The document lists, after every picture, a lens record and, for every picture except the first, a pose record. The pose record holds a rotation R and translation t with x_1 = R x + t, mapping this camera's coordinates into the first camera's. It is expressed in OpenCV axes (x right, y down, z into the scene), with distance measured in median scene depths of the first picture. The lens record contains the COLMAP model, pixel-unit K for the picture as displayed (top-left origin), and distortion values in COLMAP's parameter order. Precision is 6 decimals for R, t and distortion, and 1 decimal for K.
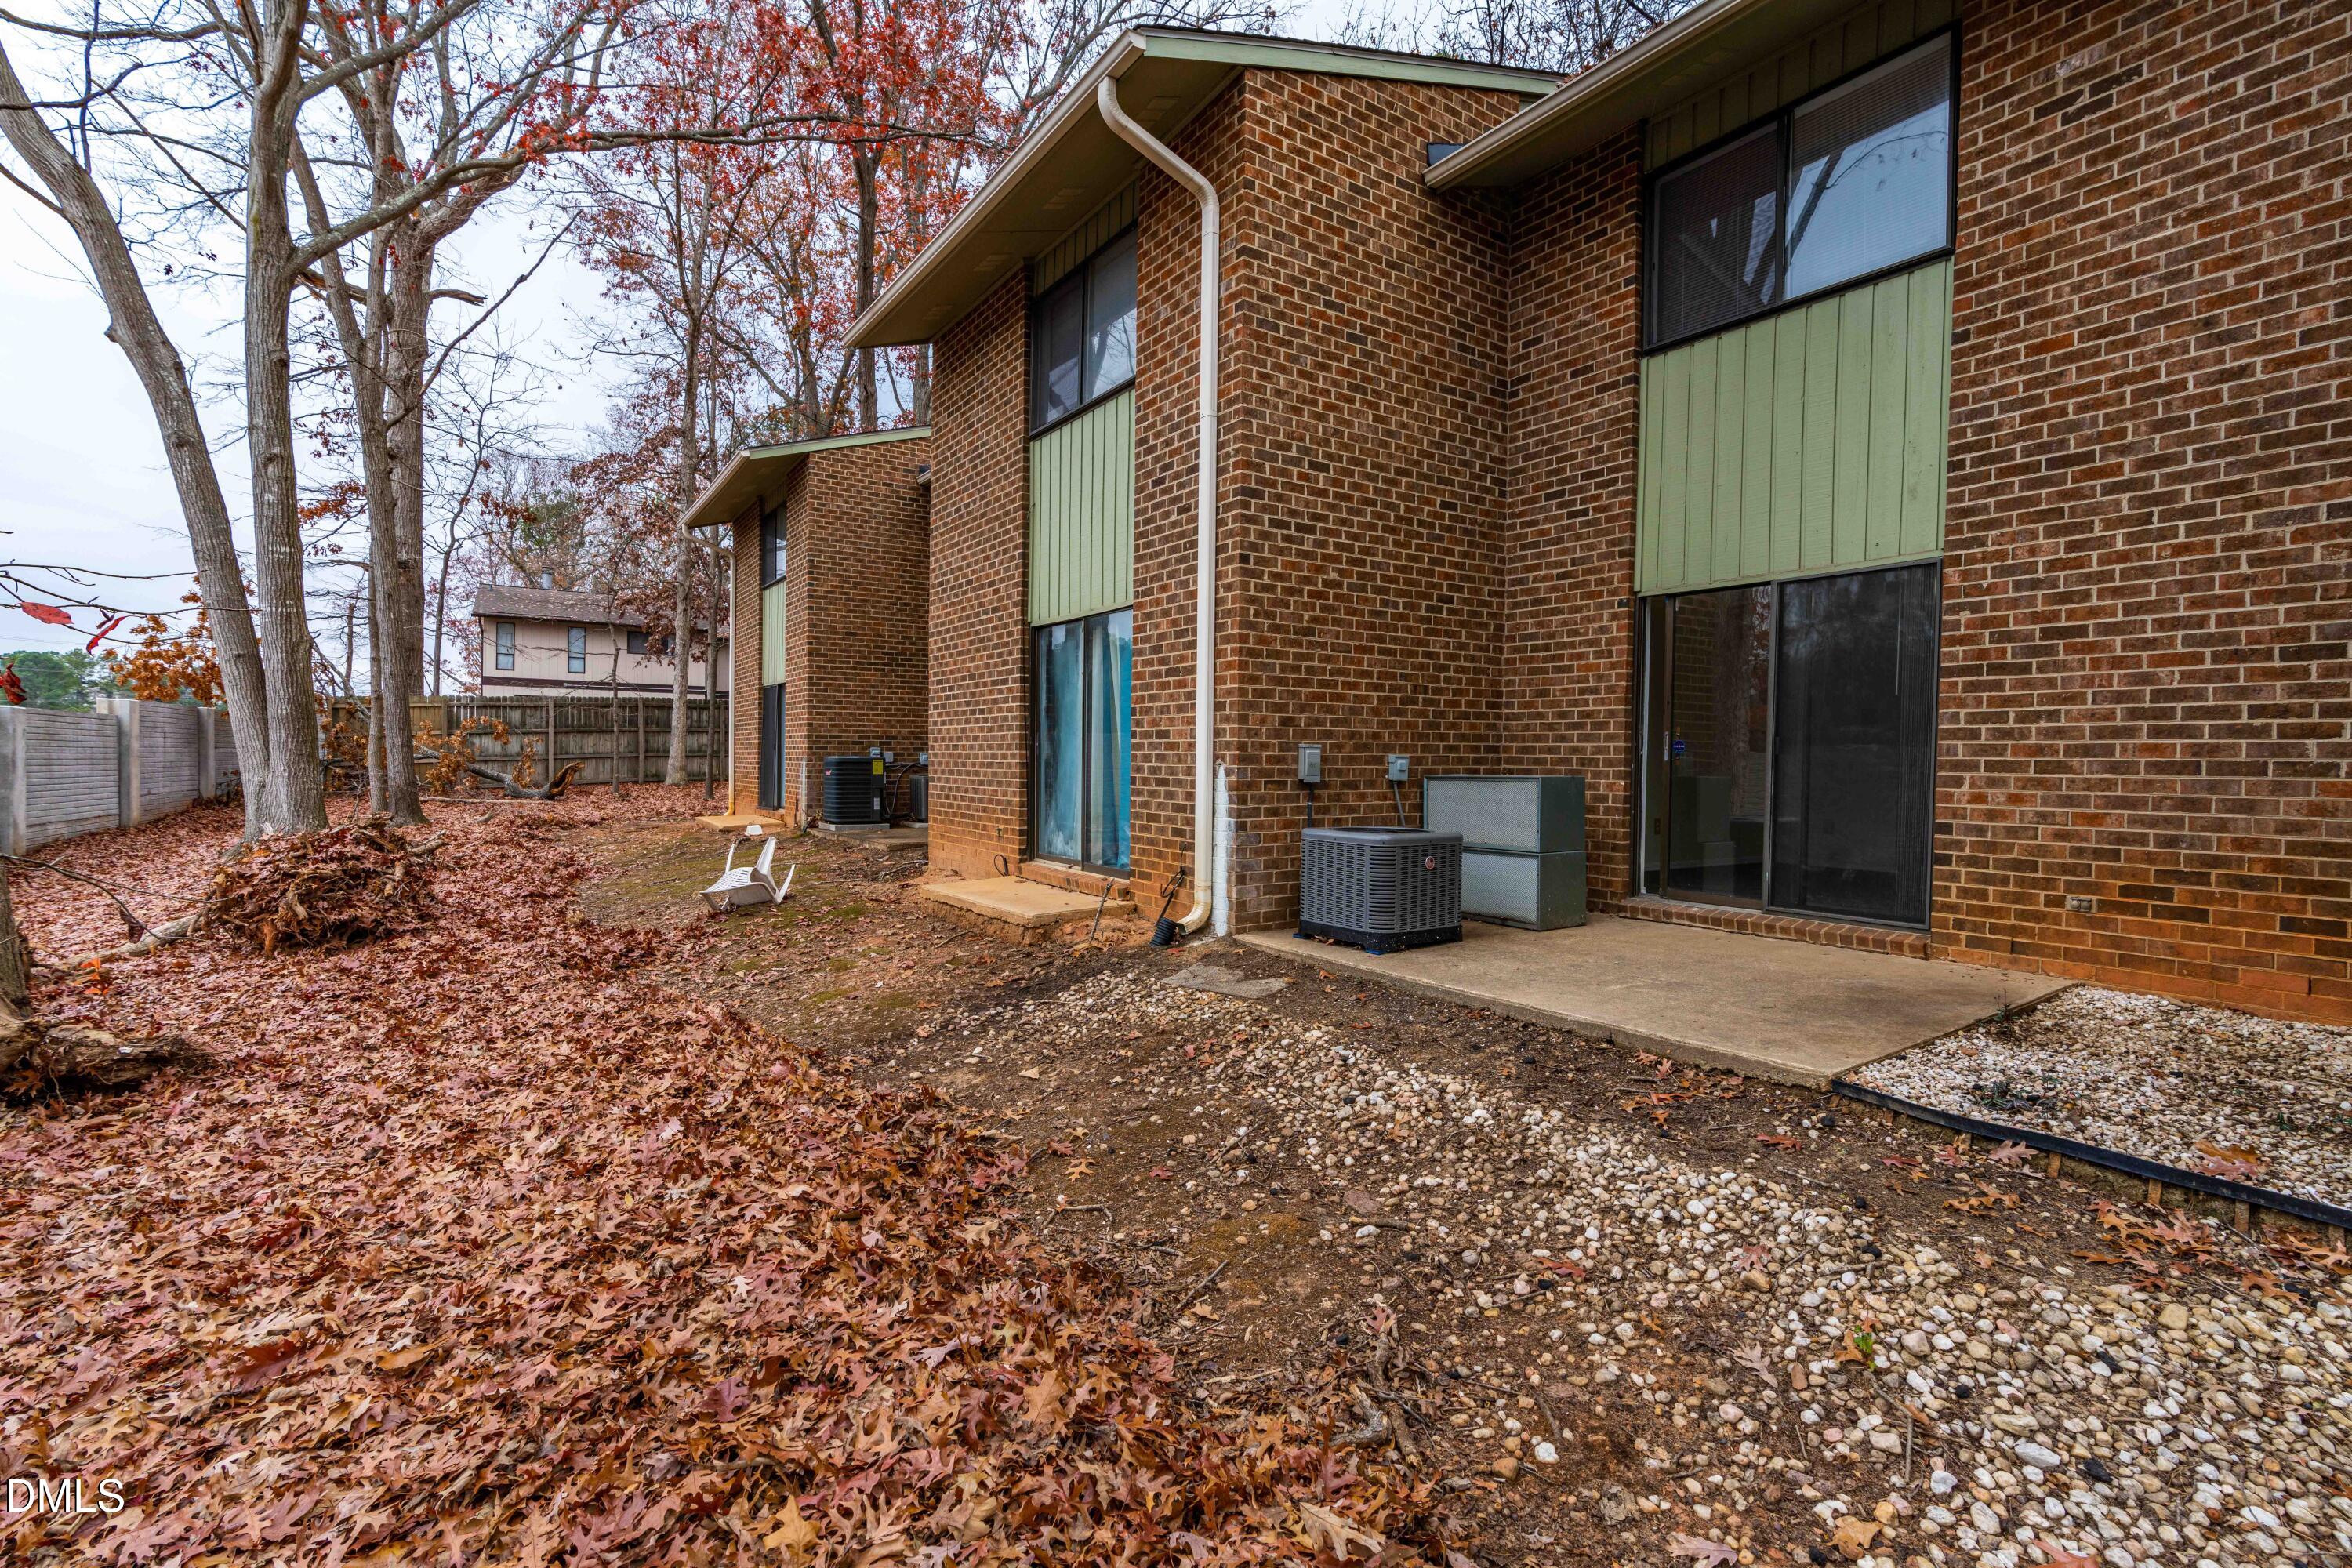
lens RADIAL K [[1061.0, 0, 1178.8], [0, 1061.0, 773.8], [0, 0, 1]] dist [-0.035100, 0.015865]
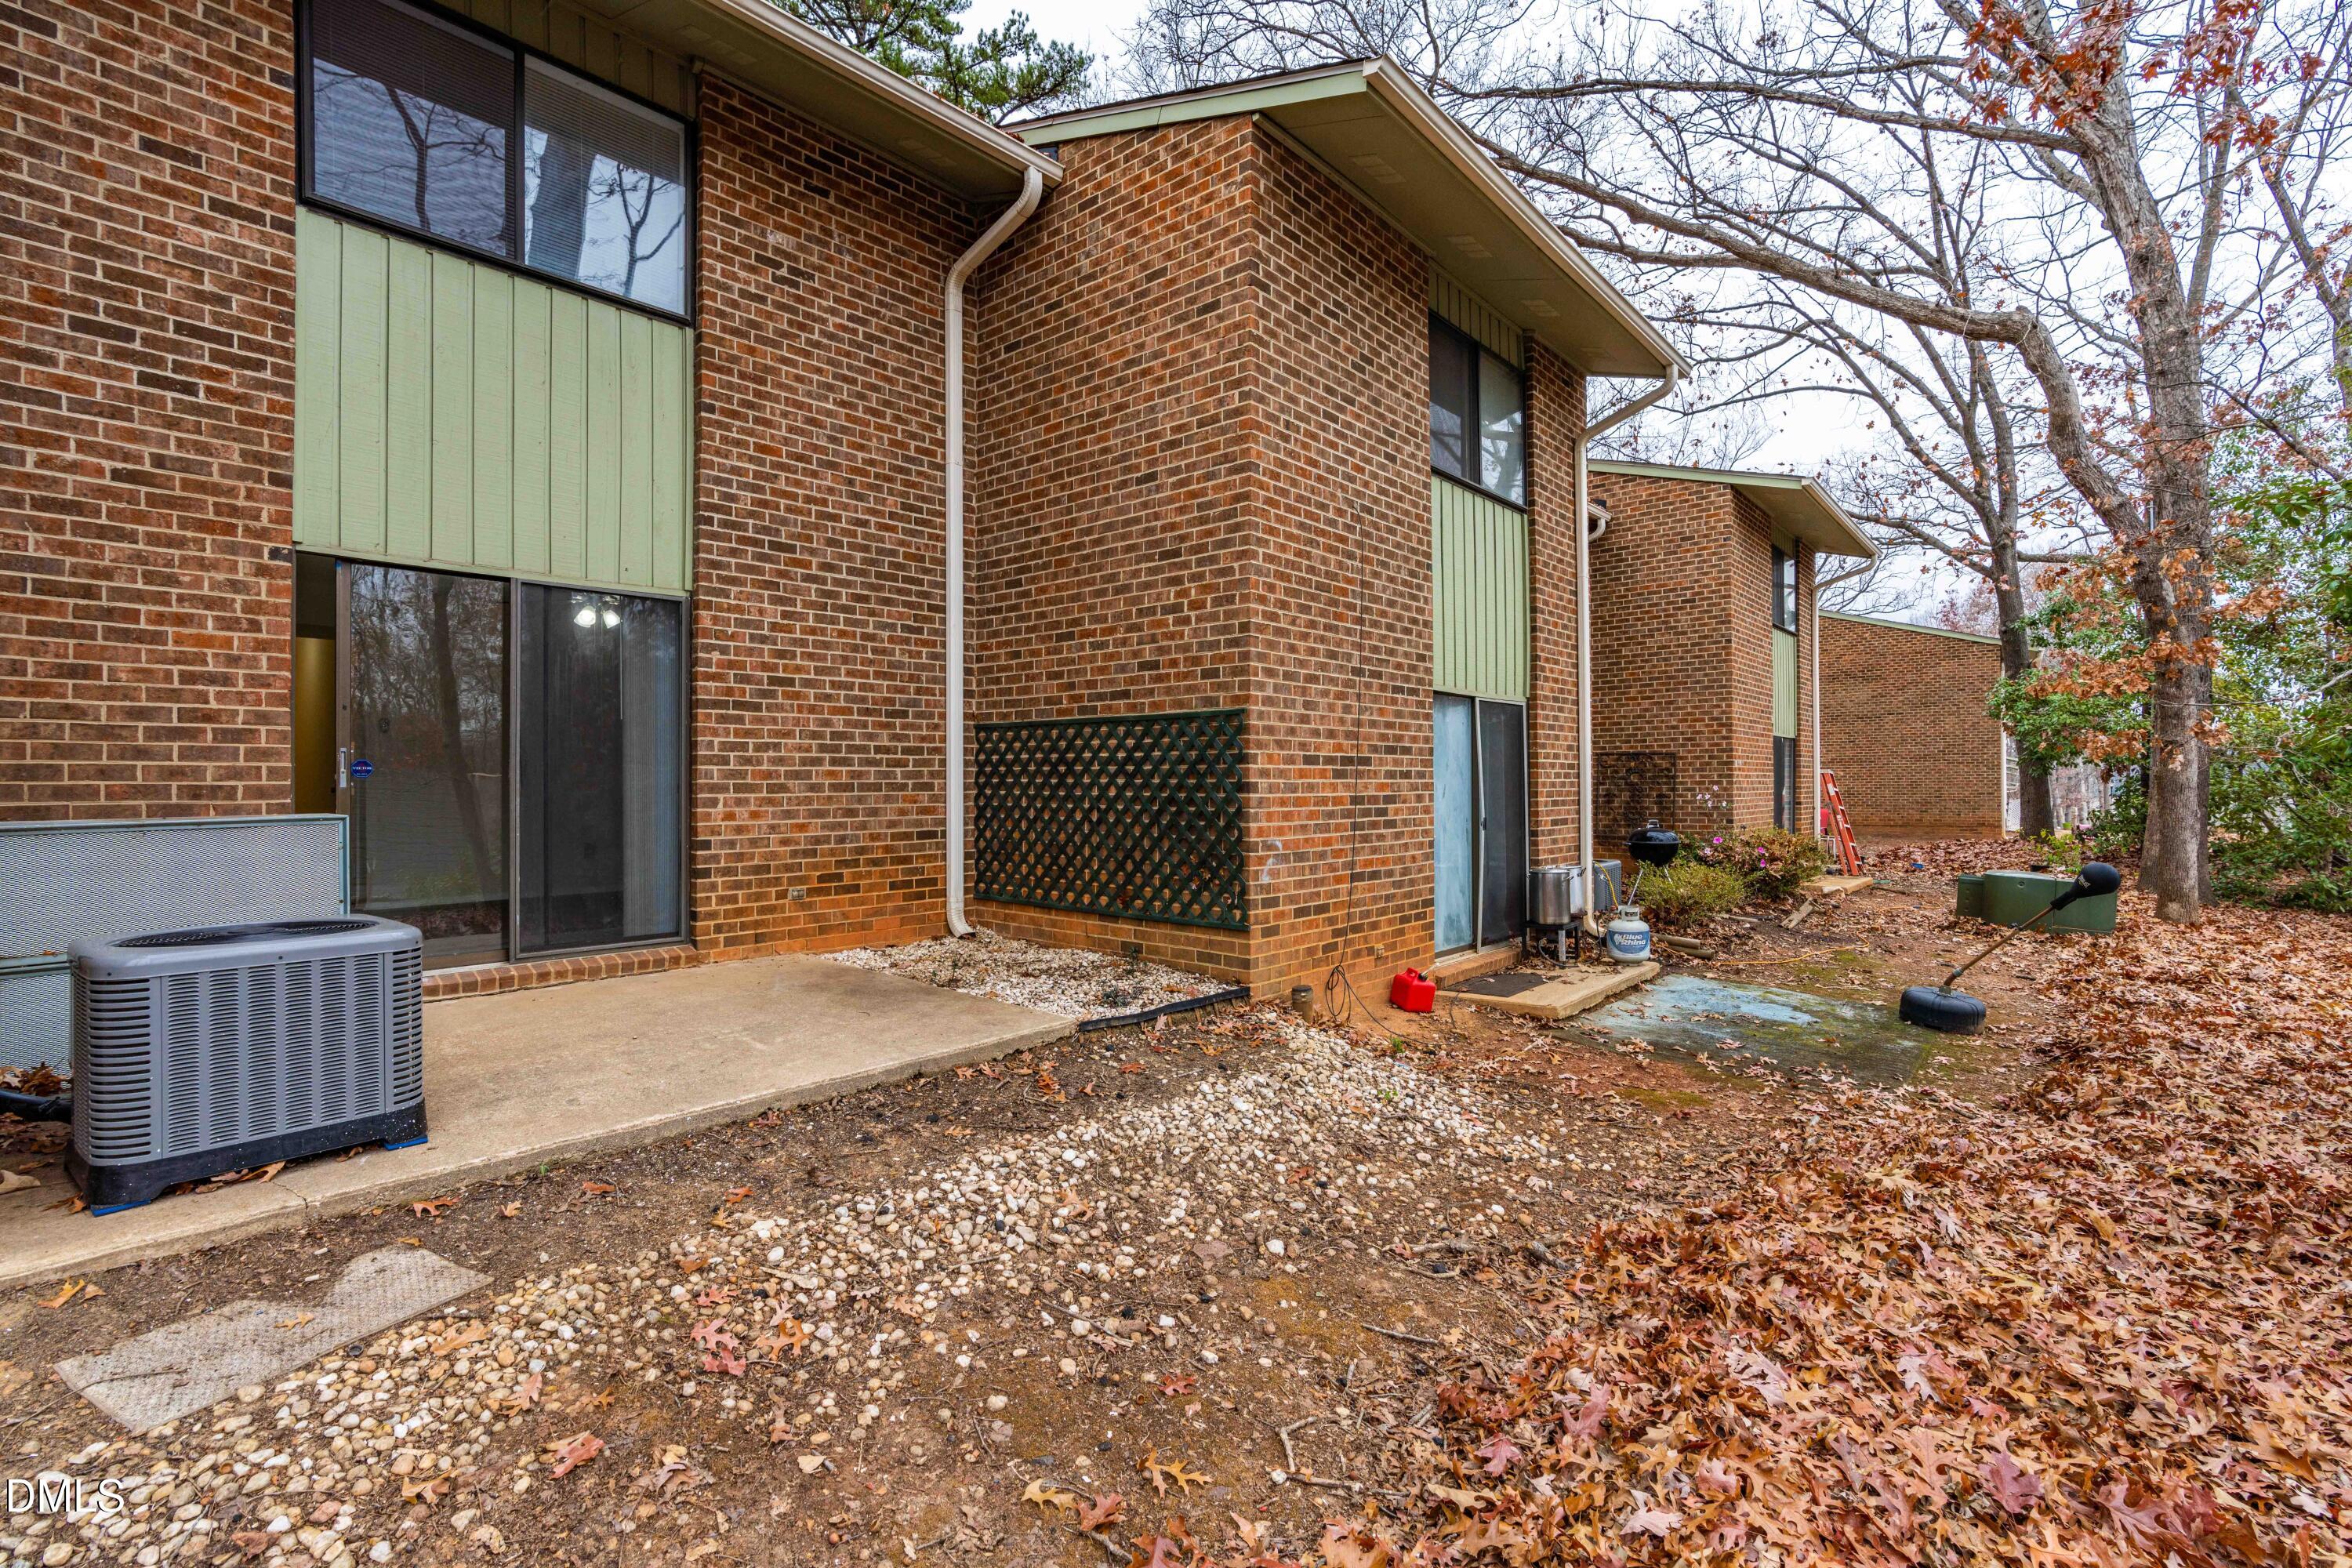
lens RADIAL K [[1061.0, 0, 1178.8], [0, 1061.0, 773.8], [0, 0, 1]] dist [-0.035100, 0.015865]
pose [[-0.263552, -0.002985, 0.964640, -0.486670], [0.015098, 0.999860, 0.007219, -0.024126], [-0.964527, 0.016467, -0.263470, 0.825009]]
